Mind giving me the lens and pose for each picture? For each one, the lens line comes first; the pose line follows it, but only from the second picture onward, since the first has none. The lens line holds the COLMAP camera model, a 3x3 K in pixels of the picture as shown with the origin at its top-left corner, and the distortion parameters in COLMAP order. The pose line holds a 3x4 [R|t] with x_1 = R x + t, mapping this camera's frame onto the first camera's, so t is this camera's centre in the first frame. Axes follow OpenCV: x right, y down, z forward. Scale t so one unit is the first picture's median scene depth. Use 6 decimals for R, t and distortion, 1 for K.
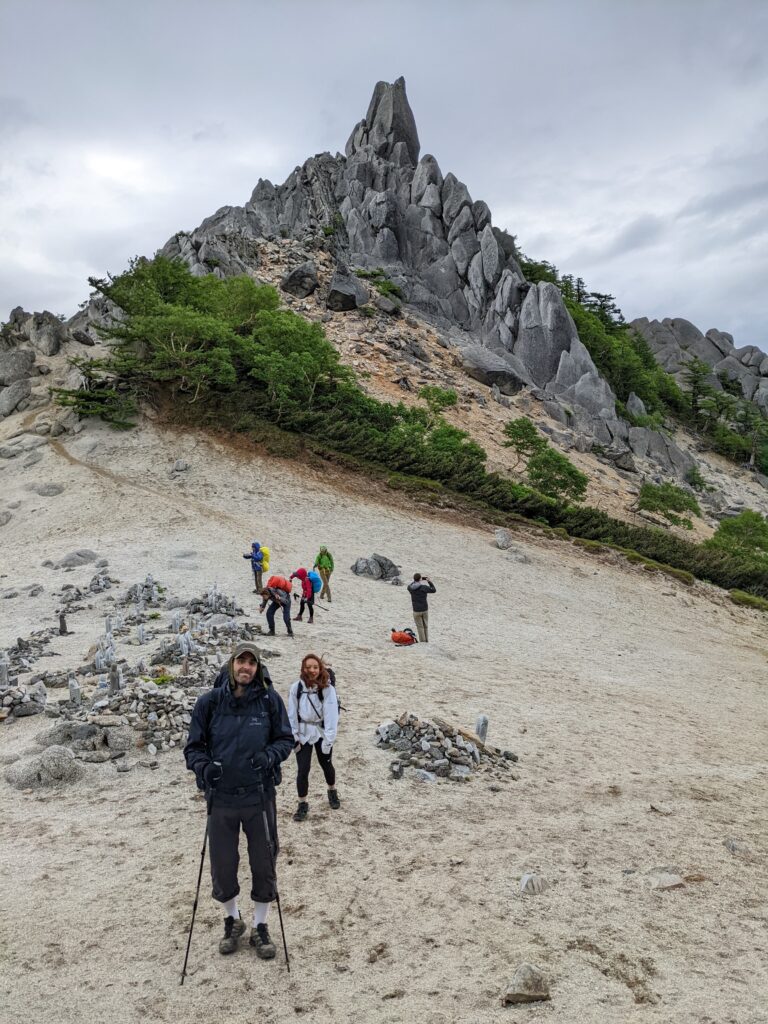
lens RADIAL K [[781.5, 0, 387.1], [0, 781.5, 515.9], [0, 0, 1]] dist [0.013962, -0.002737]
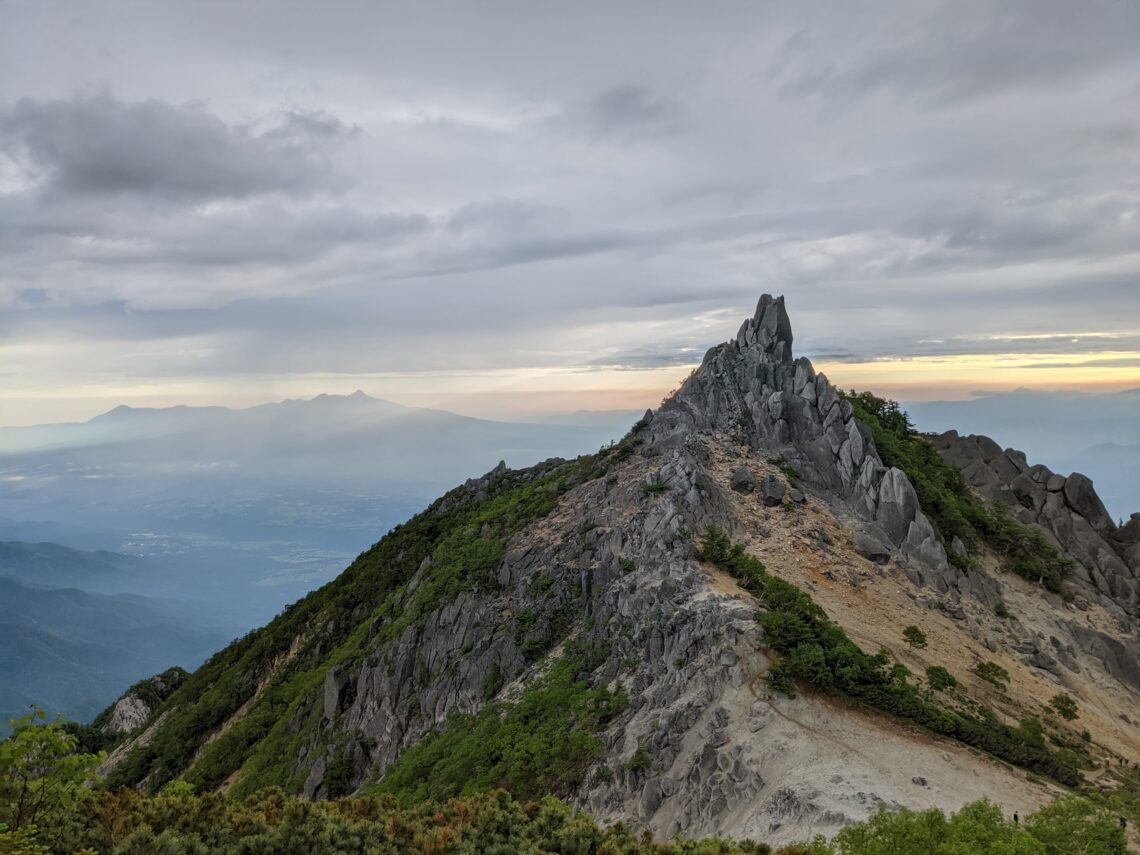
lens RADIAL K [[870.0, 0, 563.4], [0, 870.0, 425.6], [0, 0, 1]] dist [0.013962, -0.002737]
pose [[0.997226, -0.004936, -0.074265, -0.300643], [0.003265, 0.999739, -0.022605, -0.330444], [0.074357, 0.022300, 0.996982, -0.699686]]
